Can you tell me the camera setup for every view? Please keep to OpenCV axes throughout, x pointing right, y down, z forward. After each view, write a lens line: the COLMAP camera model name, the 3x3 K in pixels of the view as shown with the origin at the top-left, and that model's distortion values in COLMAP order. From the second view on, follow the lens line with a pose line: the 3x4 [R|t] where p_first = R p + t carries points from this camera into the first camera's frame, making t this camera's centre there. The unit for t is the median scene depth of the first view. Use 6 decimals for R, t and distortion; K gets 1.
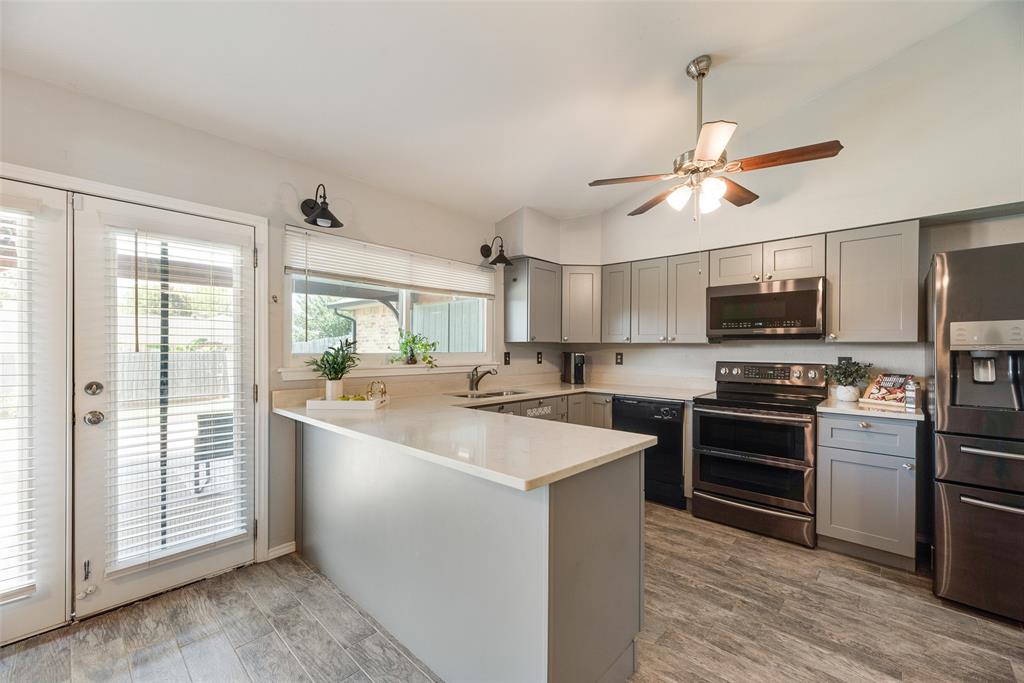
lens RADIAL K [[411.0, 0, 512.1], [0, 411.0, 349.5], [0, 0, 1]] dist [0.001729, -0.000028]
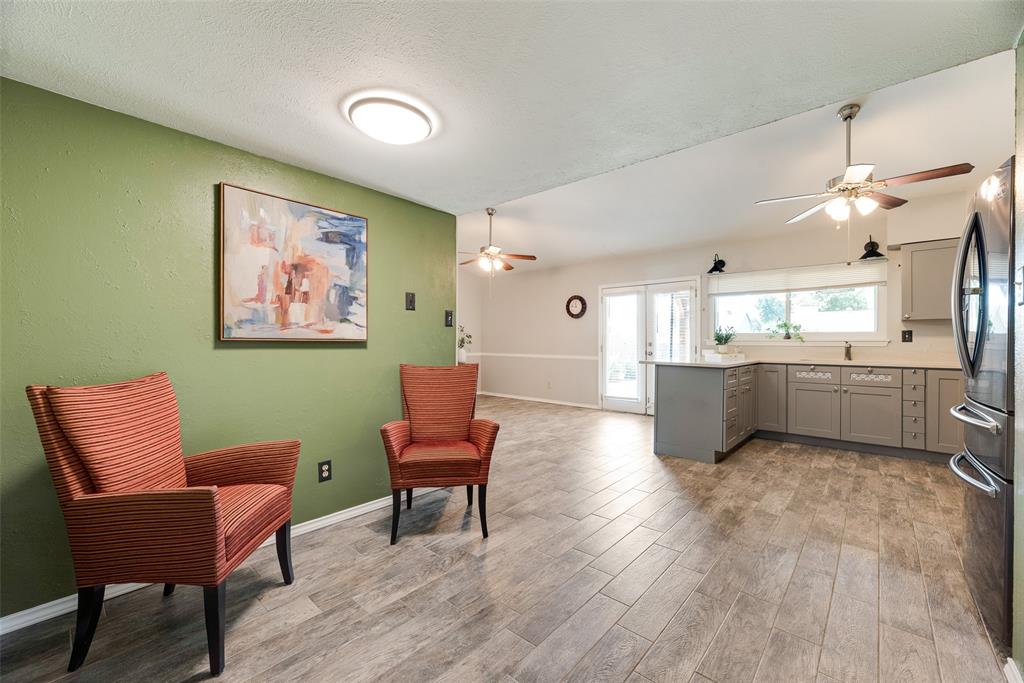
lens RADIAL K [[412.9, 0, 511.7], [0, 412.9, 342.6], [0, 0, 1]] dist [0.002155, 0.000046]
pose [[0.025734, -0.000948, -0.999668, 1.408877], [-0.003123, 0.999995, -0.001029, 0.057586], [0.999664, 0.003148, 0.025731, -0.105271]]
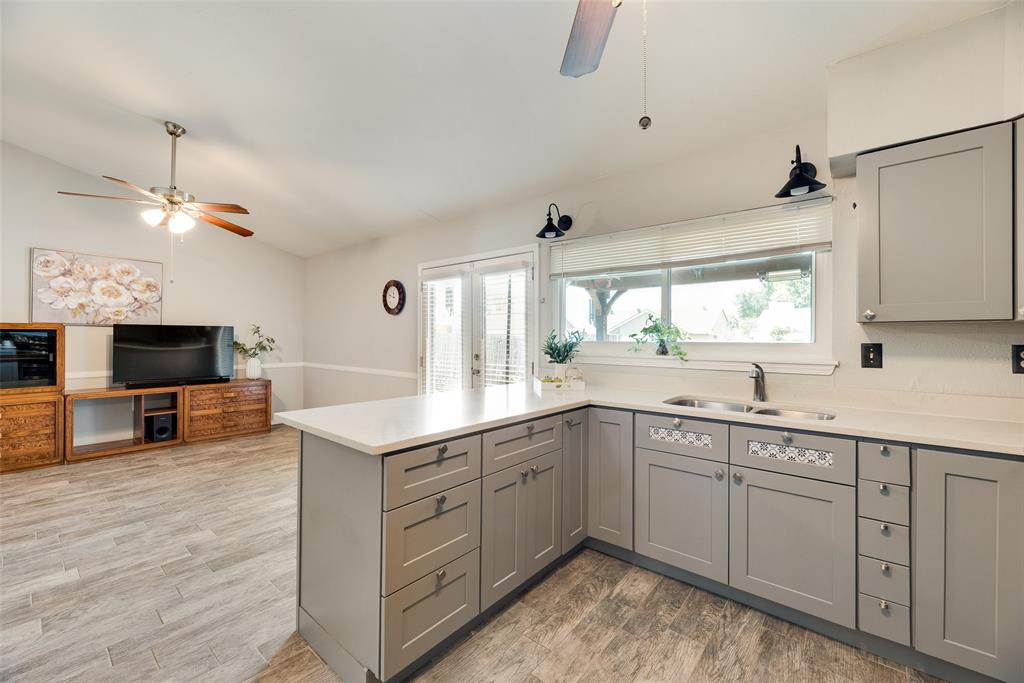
lens RADIAL K [[414.1, 0, 511.7], [0, 414.1, 337.0], [0, 0, 1]] dist [0.000044, 0.000137]
pose [[0.053966, -0.003971, -0.998535, 0.648336], [-0.004238, 0.999982, -0.004206, 0.003576], [0.998534, 0.004459, 0.053948, 0.684539]]
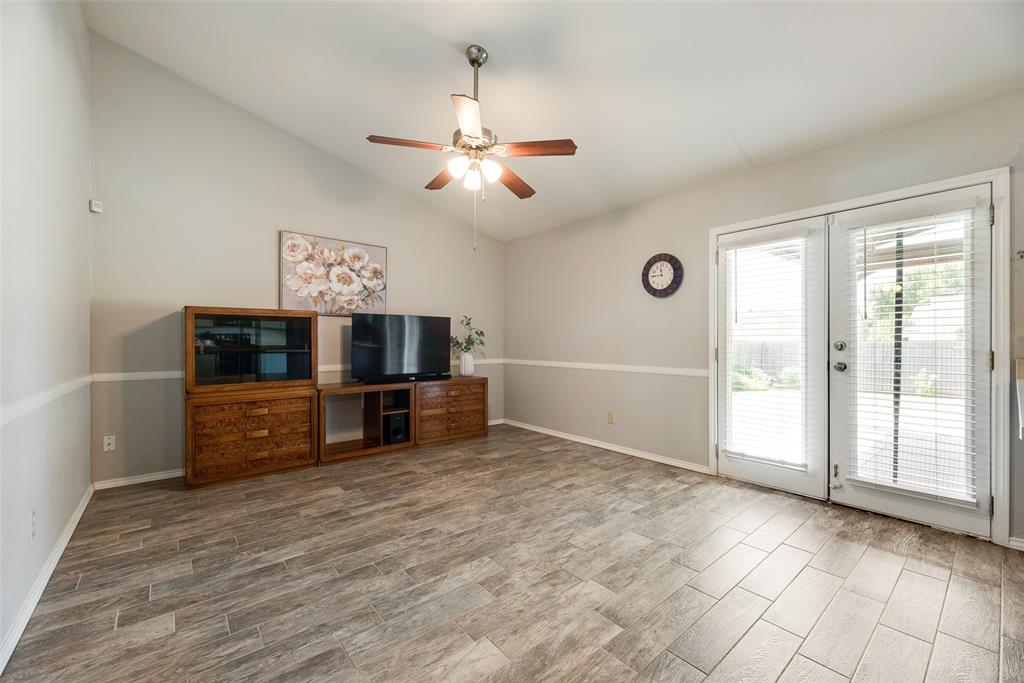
lens RADIAL K [[412.9, 0, 511.7], [0, 412.9, 342.6], [0, 0, 1]] dist [0.002155, 0.000046]
pose [[-0.130167, -0.001296, -0.991491, 0.361252], [-0.000789, 0.999999, -0.001203, 0.055088], [0.991492, 0.000626, -0.130168, 0.034617]]
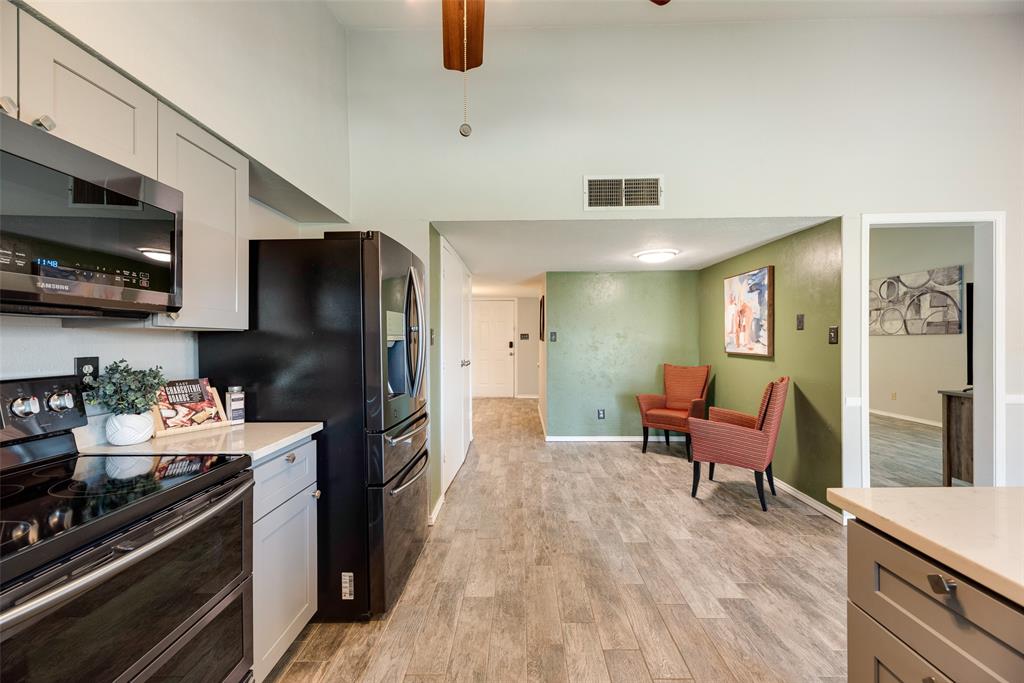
lens RADIAL K [[412.9, 0, 511.7], [0, 412.9, 342.6], [0, 0, 1]] dist [0.002155, 0.000046]
pose [[-0.667167, -0.006304, 0.744881, 0.122707], [0.004226, 0.999916, 0.012247, -0.002607], [-0.744896, 0.011319, -0.667084, 0.965032]]
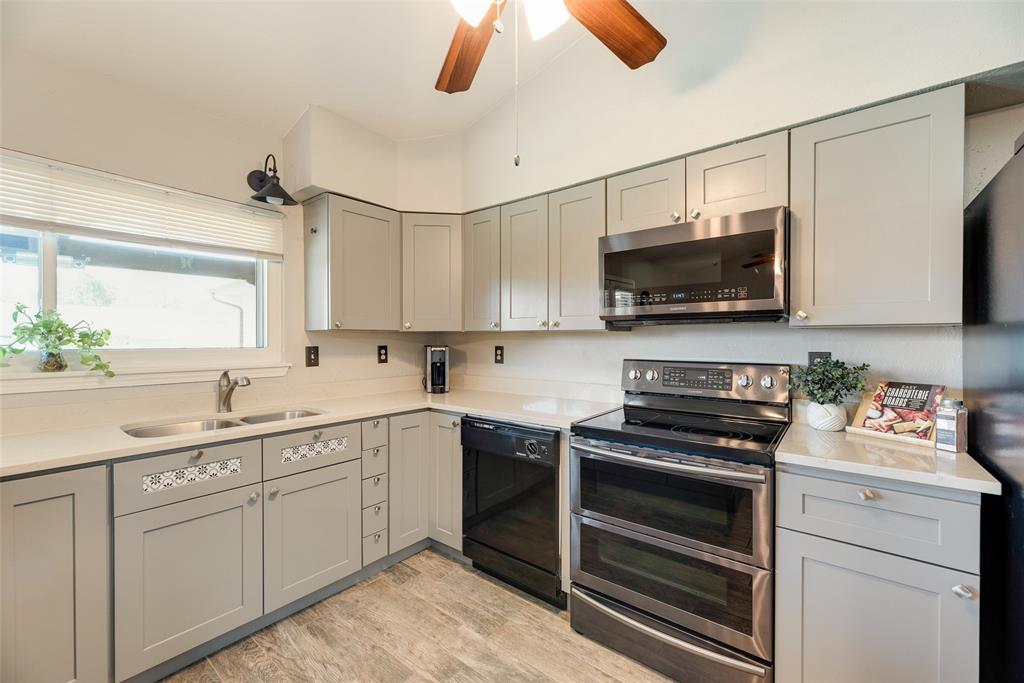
lens RADIAL K [[411.0, 0, 513.2], [0, 411.0, 343.2], [0, 0, 1]] dist [0.000733, -0.000102]
pose [[0.997093, -0.005814, 0.075968, 0.331885], [0.005473, 0.999974, 0.004701, 0.000416], [-0.075994, -0.004272, 0.997099, 0.453106]]
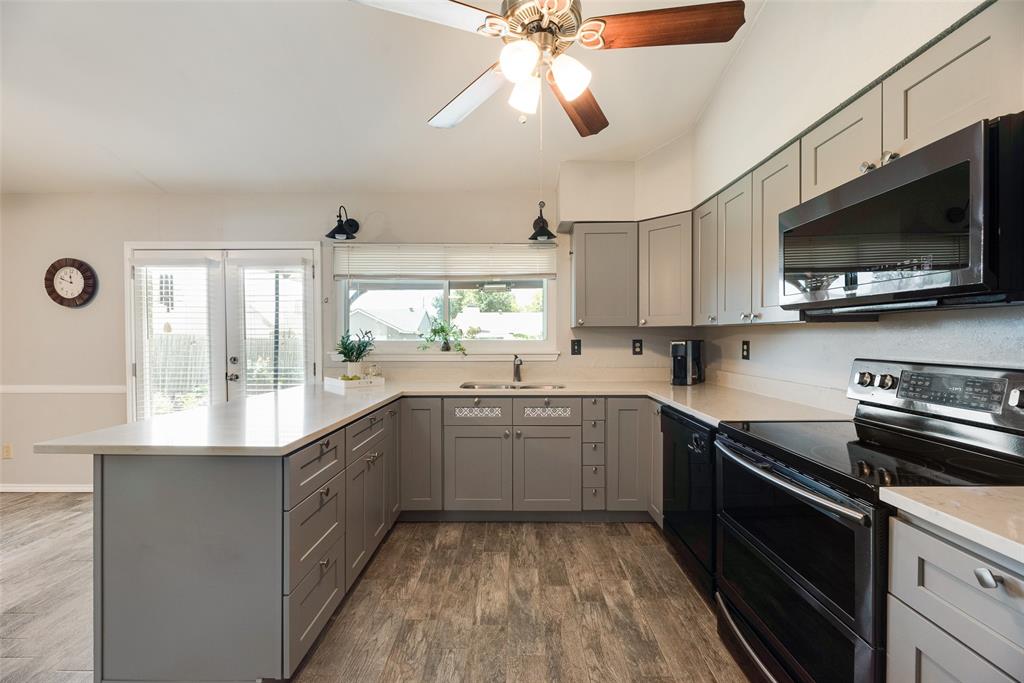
lens RADIAL K [[411.0, 0, 513.2], [0, 411.0, 343.2], [0, 0, 1]] dist [0.000733, -0.000102]
pose [[0.677462, 0.006378, -0.735530, 0.689298], [0.004187, 0.999913, 0.012527, 0.003672], [0.735546, -0.011566, 0.677376, 0.446583]]
